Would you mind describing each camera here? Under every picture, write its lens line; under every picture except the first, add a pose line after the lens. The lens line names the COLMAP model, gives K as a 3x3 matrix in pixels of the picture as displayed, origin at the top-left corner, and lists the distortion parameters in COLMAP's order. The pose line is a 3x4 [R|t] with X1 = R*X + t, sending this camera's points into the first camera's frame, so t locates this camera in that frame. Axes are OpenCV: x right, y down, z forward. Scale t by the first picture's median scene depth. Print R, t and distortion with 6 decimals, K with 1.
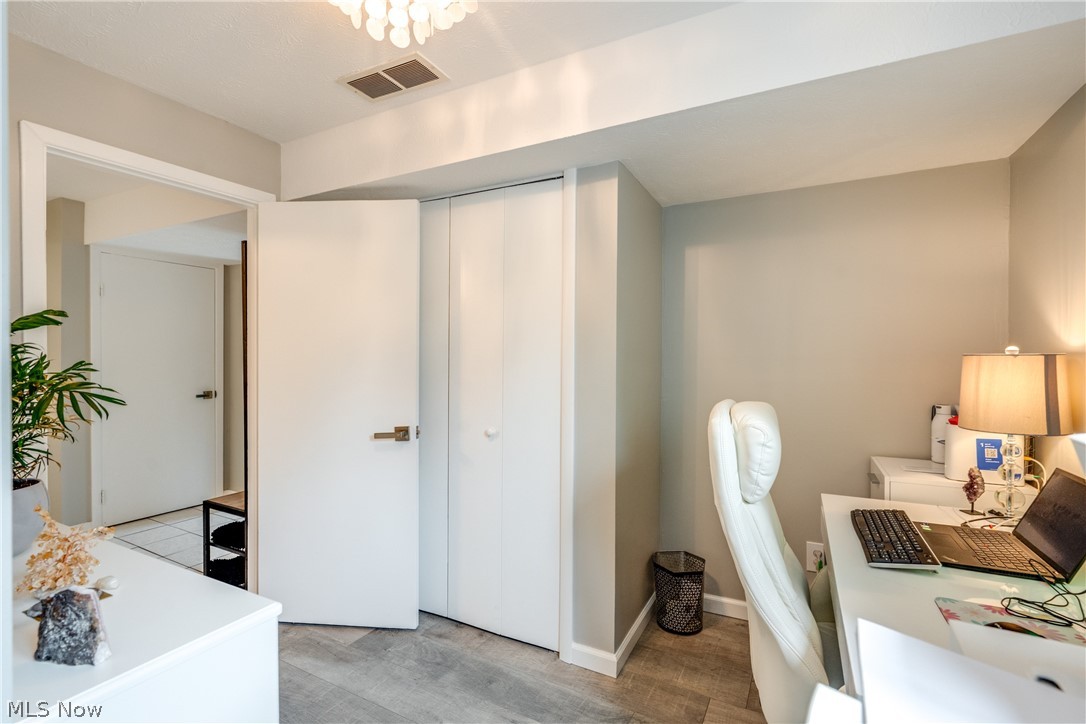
lens RADIAL K [[492.5, 0, 545.8], [0, 492.5, 360.2], [0, 0, 1]] dist [-0.005120, 0.001196]
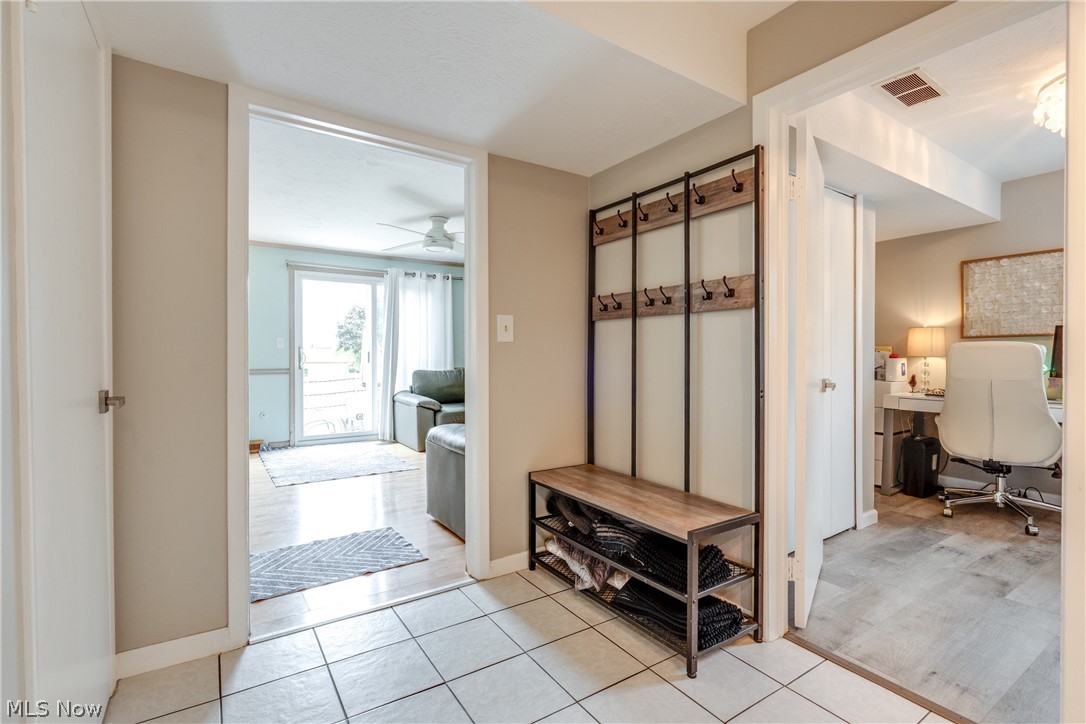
lens RADIAL K [[492.5, 0, 545.4], [0, 492.5, 358.0], [0, 0, 1]] dist [-0.005120, 0.001196]
pose [[0.481740, -0.005280, 0.876299, -1.787115], [0.007075, 0.999973, 0.002136, 0.102445], [-0.876286, 0.005170, 0.481764, 1.181896]]
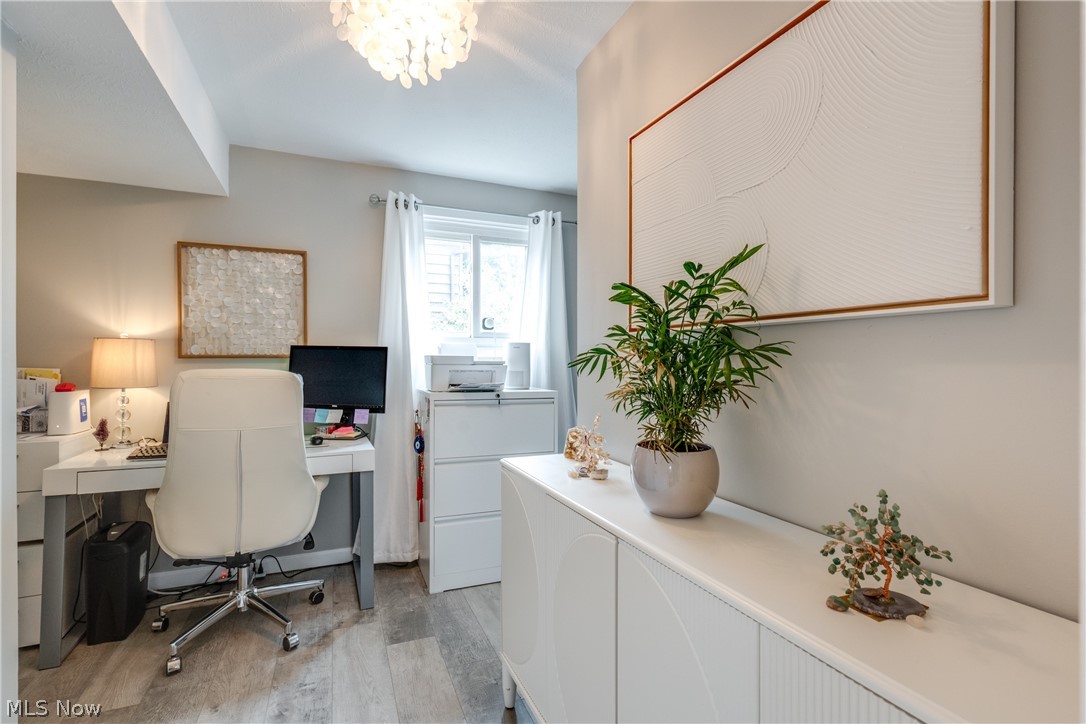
lens RADIAL K [[492.5, 0, 524.6], [0, 492.5, 363.9], [0, 0, 1]] dist [-0.005120, 0.001196]
pose [[-0.766583, -0.002987, 0.642138, -0.796873], [0.003405, 0.999956, 0.008716, 0.047107], [-0.642136, 0.008868, -0.766539, 1.078079]]
